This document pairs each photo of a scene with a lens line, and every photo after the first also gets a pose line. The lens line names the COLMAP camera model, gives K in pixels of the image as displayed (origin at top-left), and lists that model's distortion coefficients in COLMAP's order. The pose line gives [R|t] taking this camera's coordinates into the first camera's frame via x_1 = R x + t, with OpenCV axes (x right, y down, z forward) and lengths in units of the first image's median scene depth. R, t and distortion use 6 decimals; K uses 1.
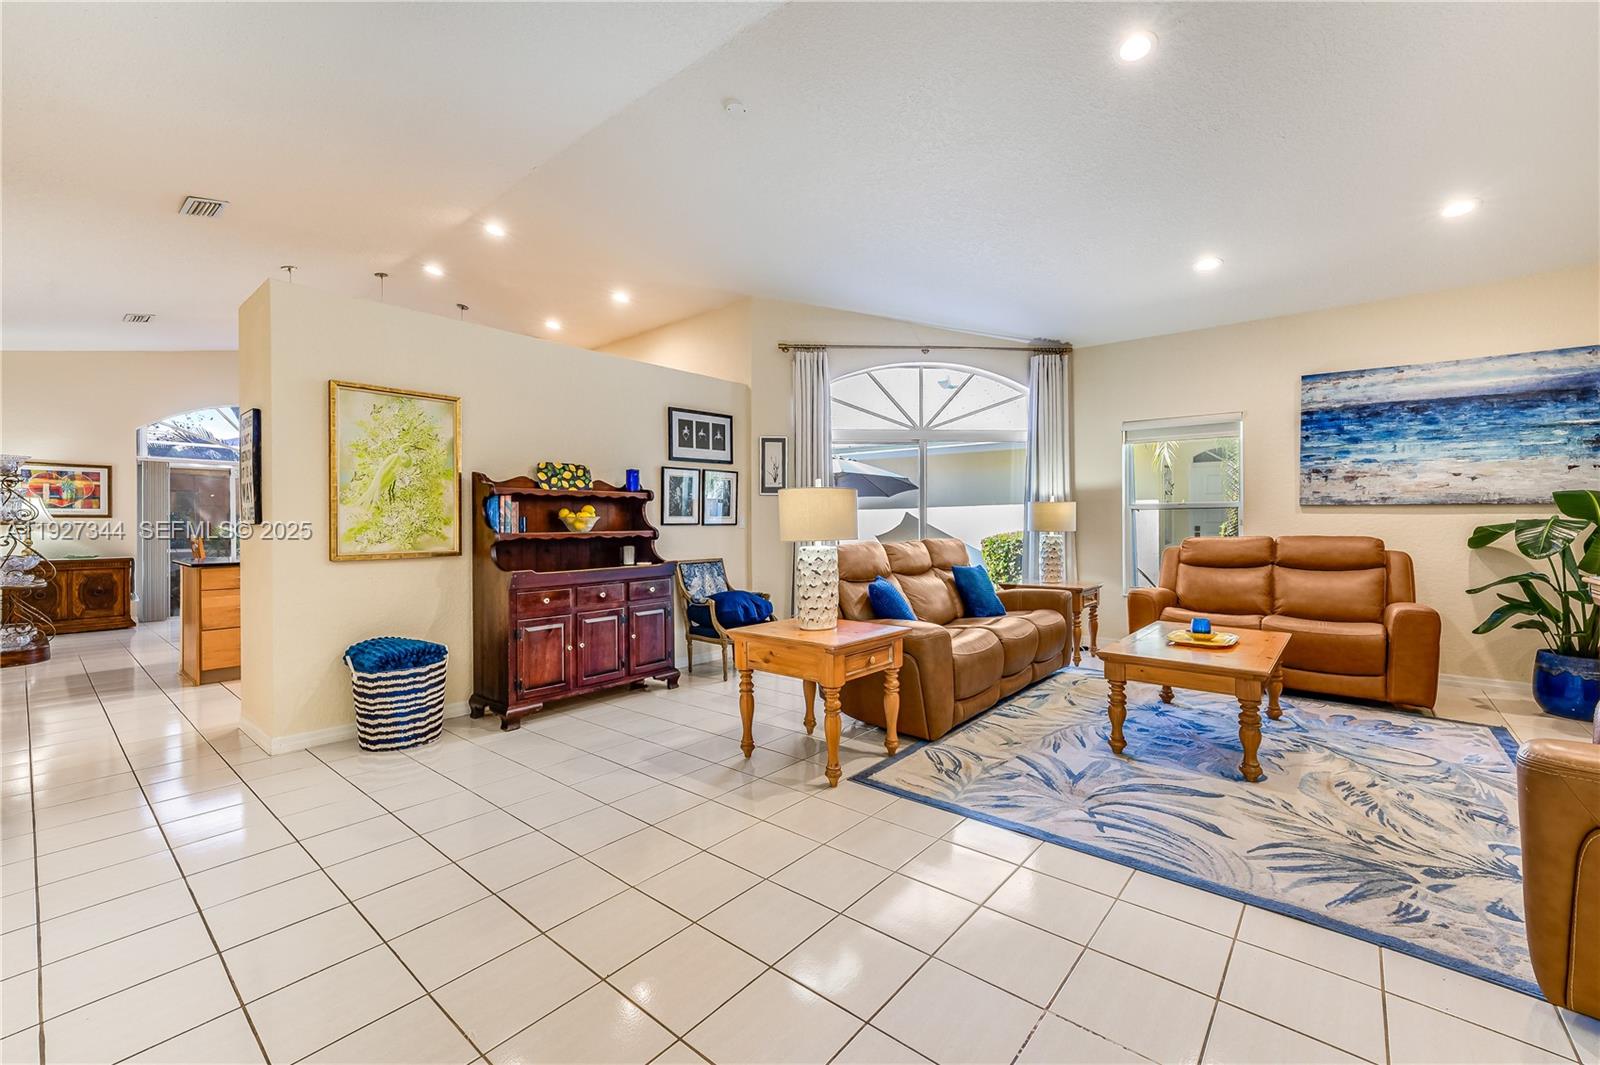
lens RADIAL K [[663.2, 0, 800.5], [0, 663.2, 522.9], [0, 0, 1]] dist [-0.000369, -0.000090]
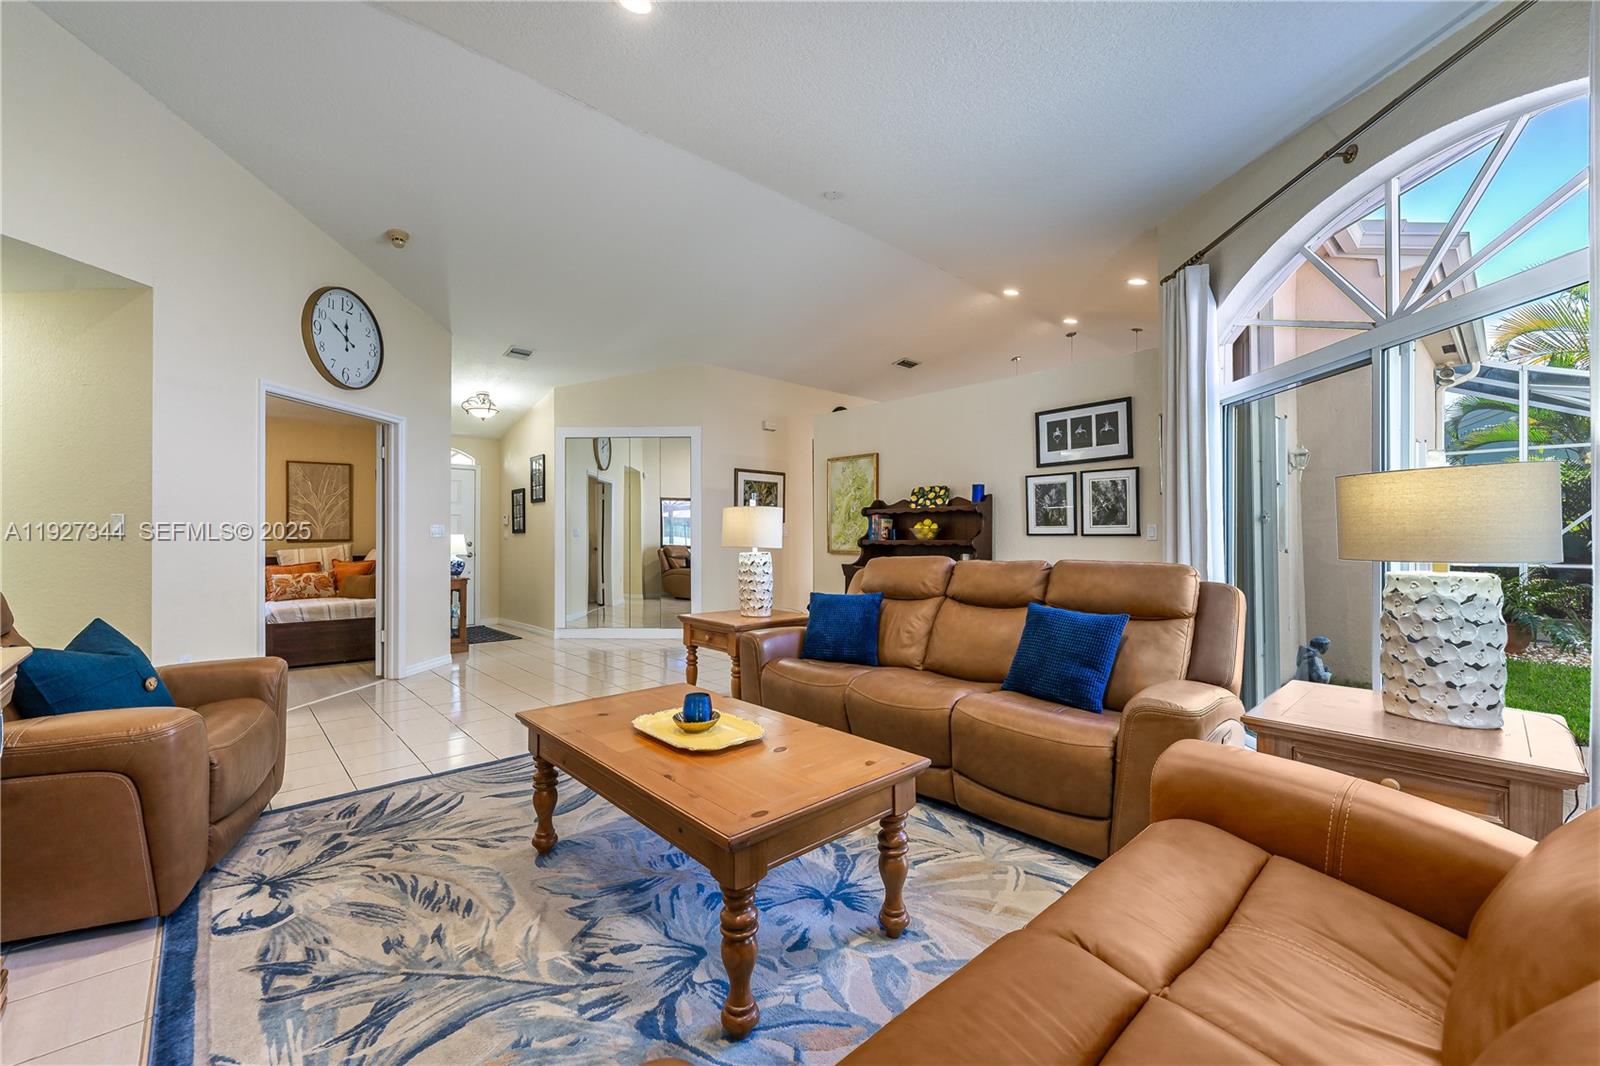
lens RADIAL K [[663.2, 0, 802.8], [0, 663.2, 529.2], [0, 0, 1]] dist [-0.000369, -0.000090]
pose [[-0.142802, 0.000464, -0.989751, 0.956328], [0.006135, 0.999981, -0.000416, -0.008300], [0.989732, -0.006131, -0.142803, 0.949469]]
